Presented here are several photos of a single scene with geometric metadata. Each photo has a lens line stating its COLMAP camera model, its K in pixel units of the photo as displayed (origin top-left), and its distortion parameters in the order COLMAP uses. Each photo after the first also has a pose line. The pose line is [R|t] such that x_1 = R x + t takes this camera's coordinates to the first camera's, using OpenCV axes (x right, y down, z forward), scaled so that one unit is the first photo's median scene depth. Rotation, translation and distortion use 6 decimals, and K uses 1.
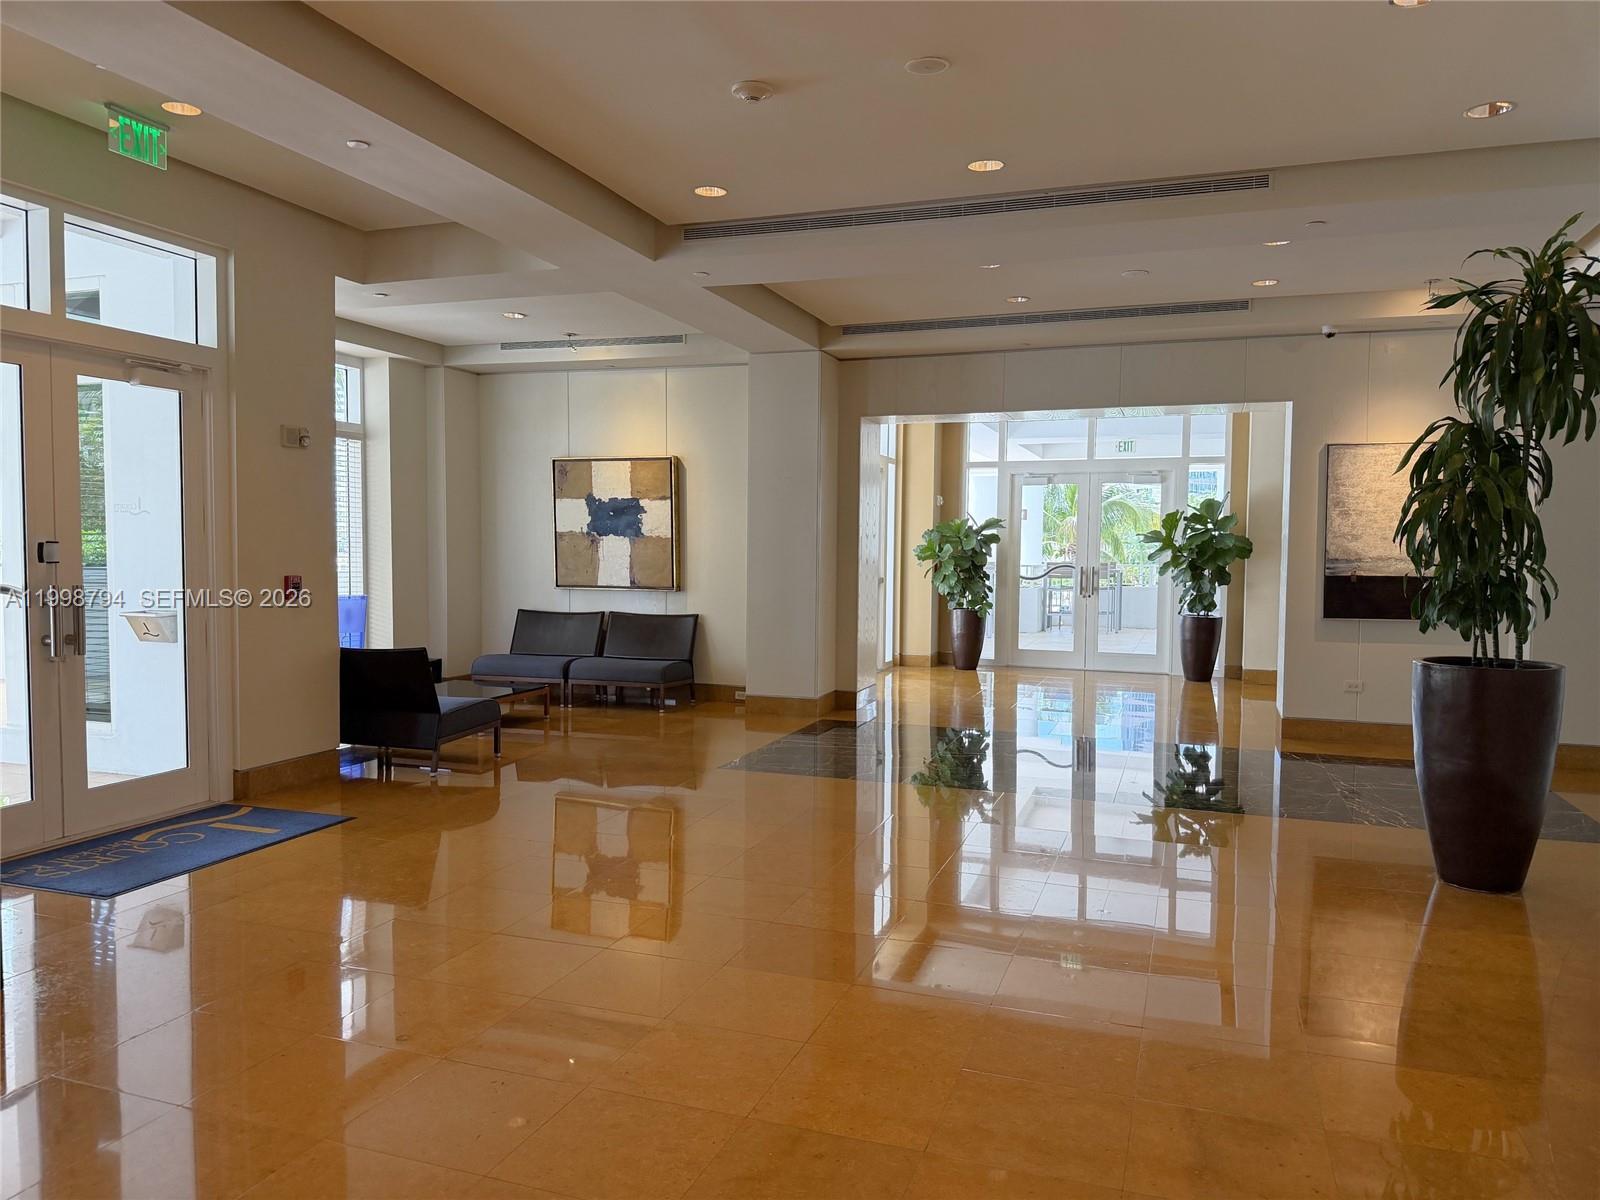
lens RADIAL K [[1125.8, 0, 800.0], [0, 1125.8, 600.0], [0, 0, 1]] dist [0.005304, -0.001580]
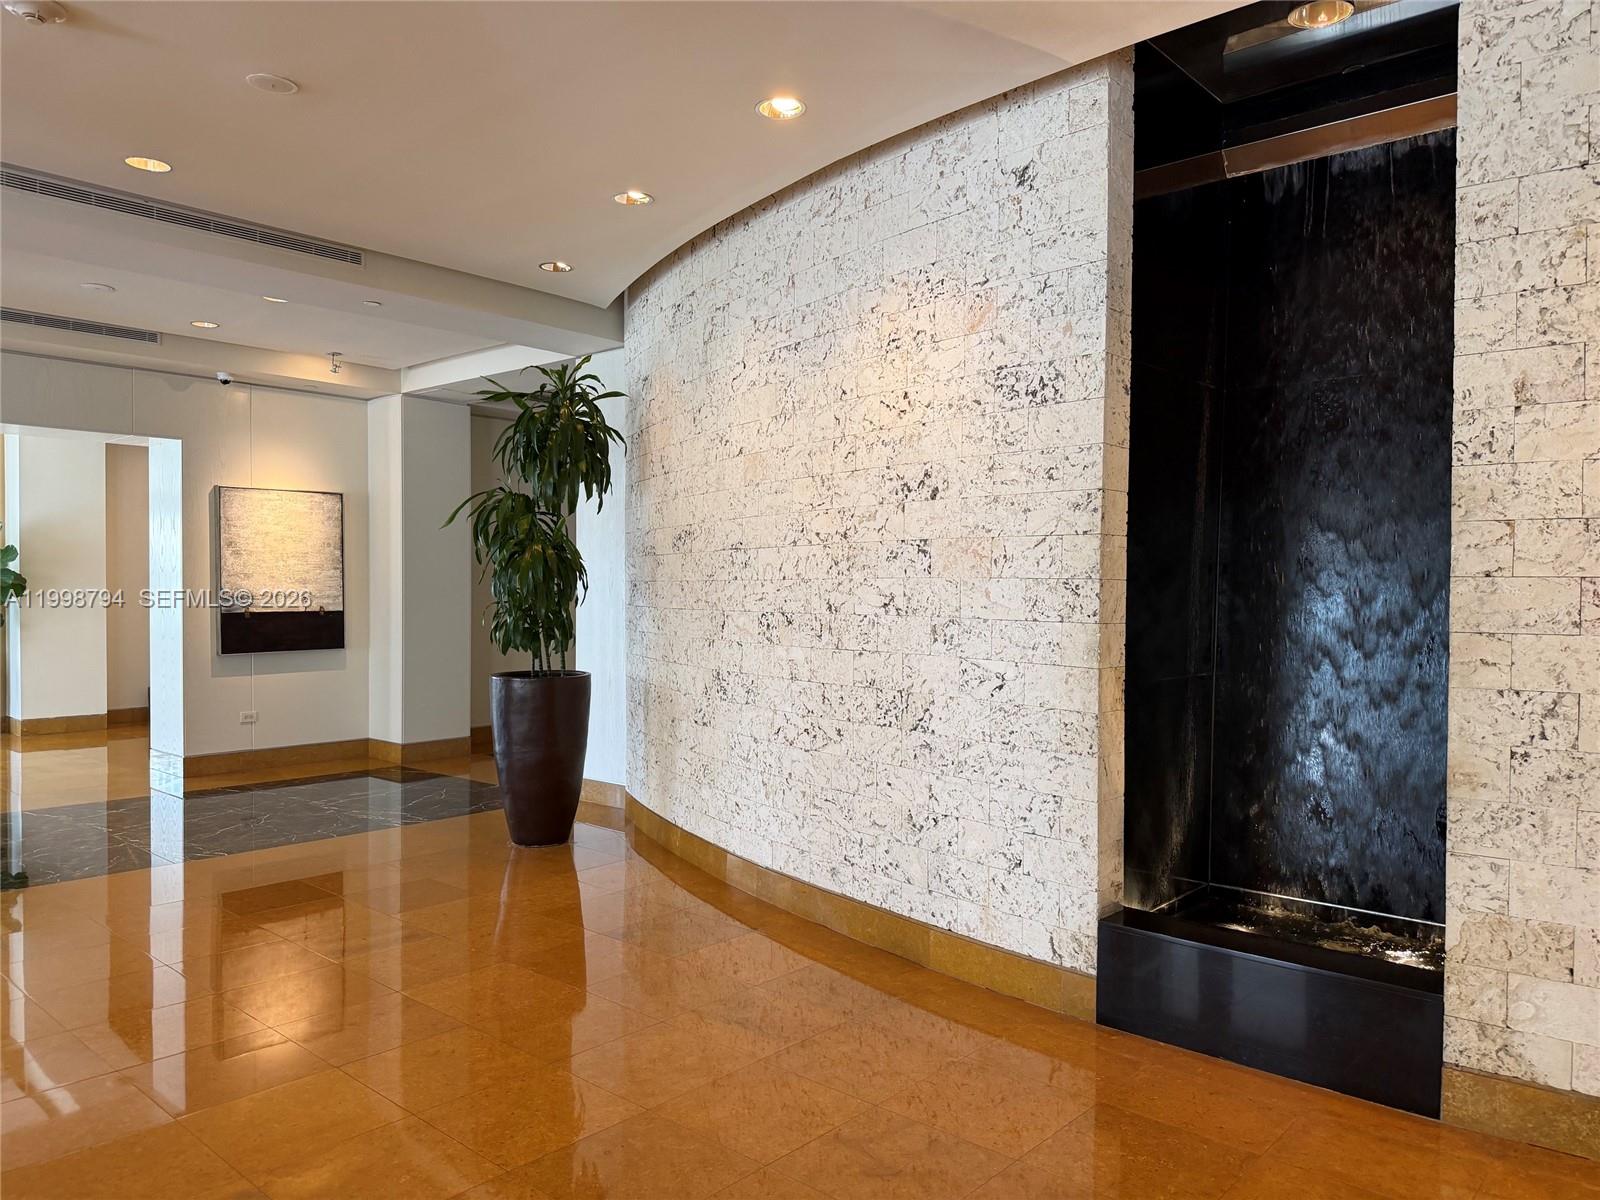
lens RADIAL K [[1125.8, 0, 800.0], [0, 1125.8, 600.0], [0, 0, 1]] dist [0.005304, -0.001580]
pose [[0.382369, -0.019214, 0.923810, -0.289138], [0.045292, 0.998972, 0.002031, -0.012022], [-0.922899, 0.041065, 0.382846, 0.120802]]
